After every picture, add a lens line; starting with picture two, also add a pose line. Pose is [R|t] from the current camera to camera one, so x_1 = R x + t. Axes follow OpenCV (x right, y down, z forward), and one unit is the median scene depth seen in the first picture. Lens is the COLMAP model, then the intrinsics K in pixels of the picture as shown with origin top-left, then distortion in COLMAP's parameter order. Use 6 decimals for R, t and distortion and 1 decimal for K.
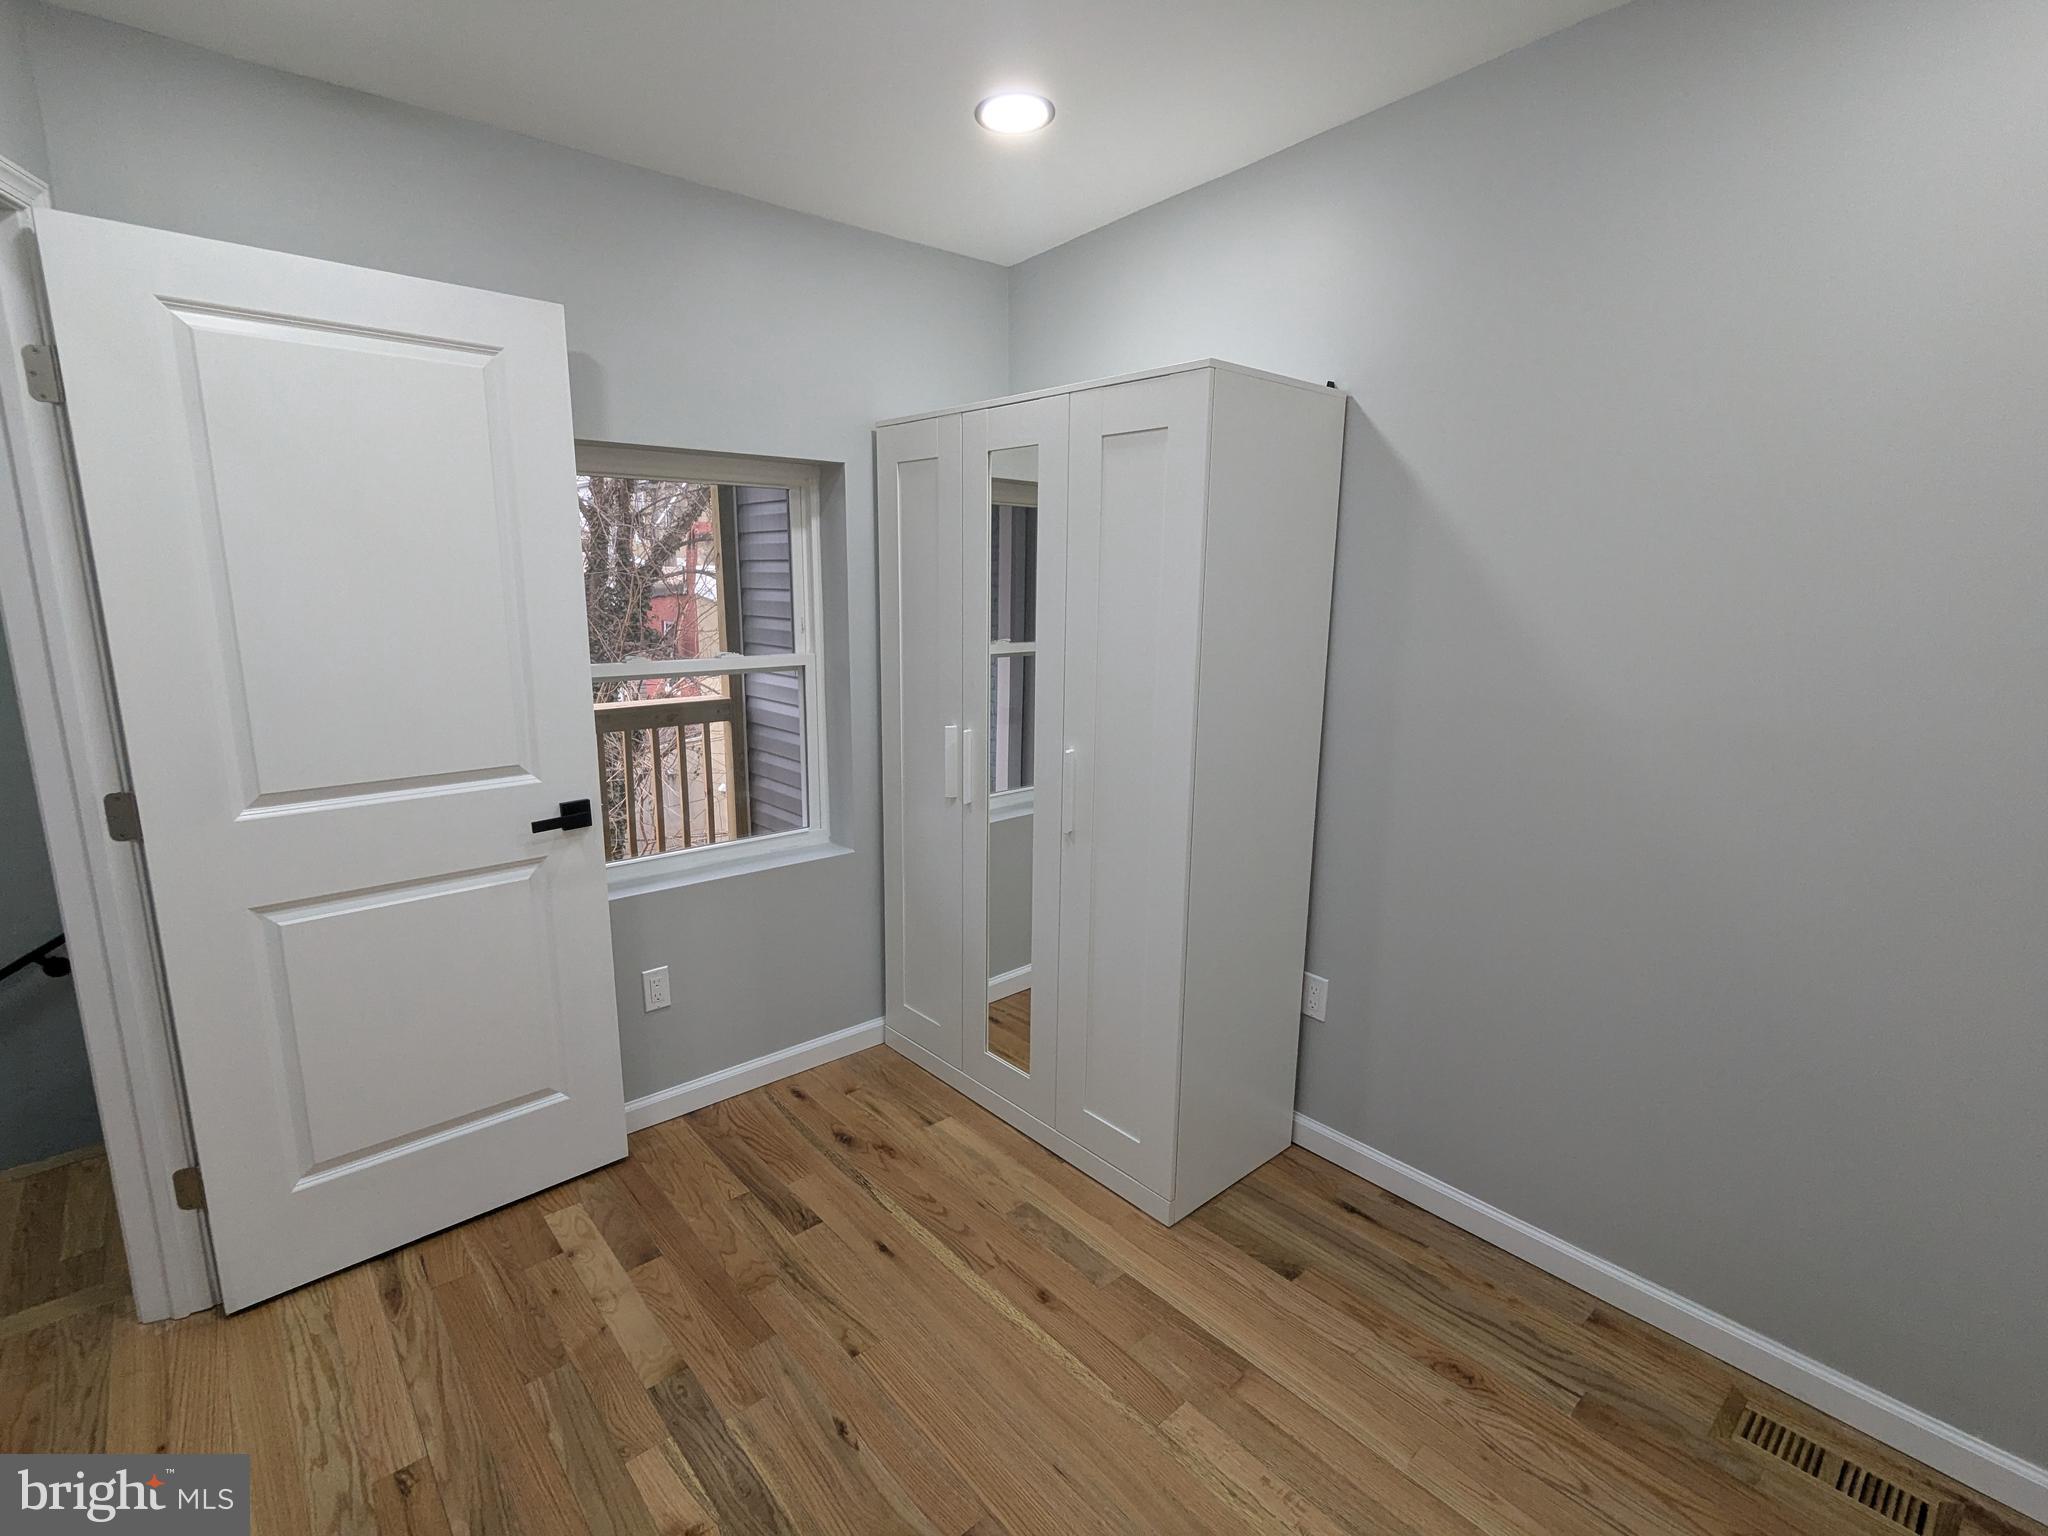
lens RADIAL K [[967.4, 0, 1018.2], [0, 967.4, 767.2], [0, 0, 1]] dist [-0.002784, 0.002125]
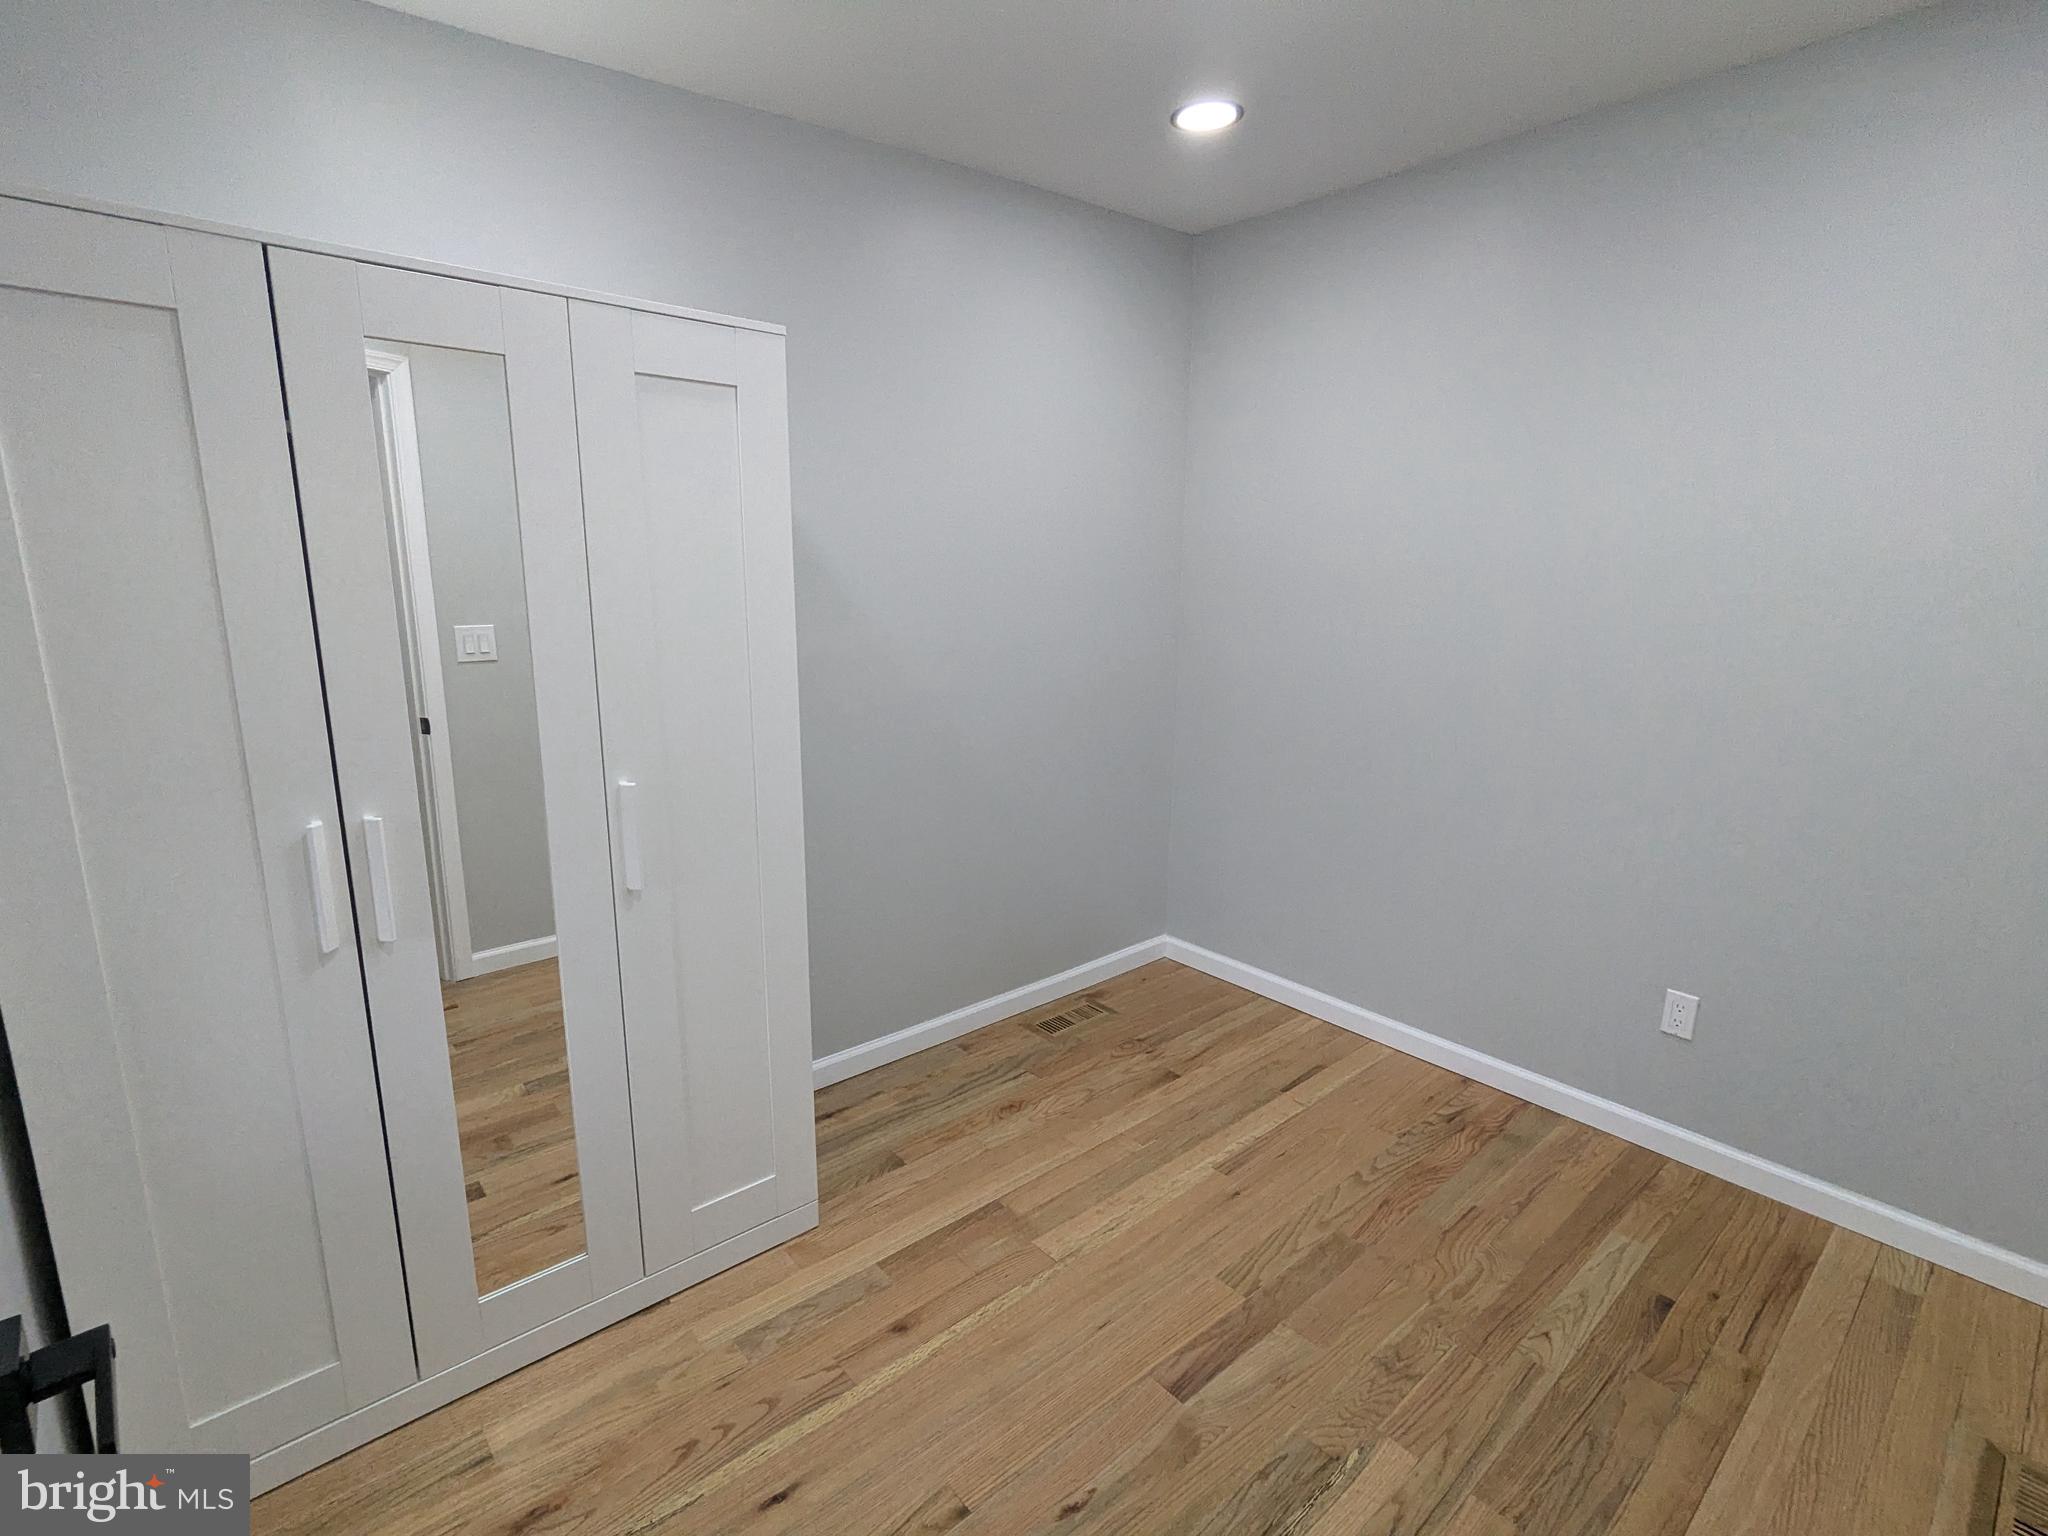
lens RADIAL K [[967.4, 0, 1018.2], [0, 967.4, 767.2], [0, 0, 1]] dist [-0.002784, 0.002125]
pose [[0.018862, -0.214329, 0.976579, -0.785083], [0.192667, 0.959225, 0.206800, -0.146216], [-0.981083, 0.184254, 0.059387, 0.748595]]
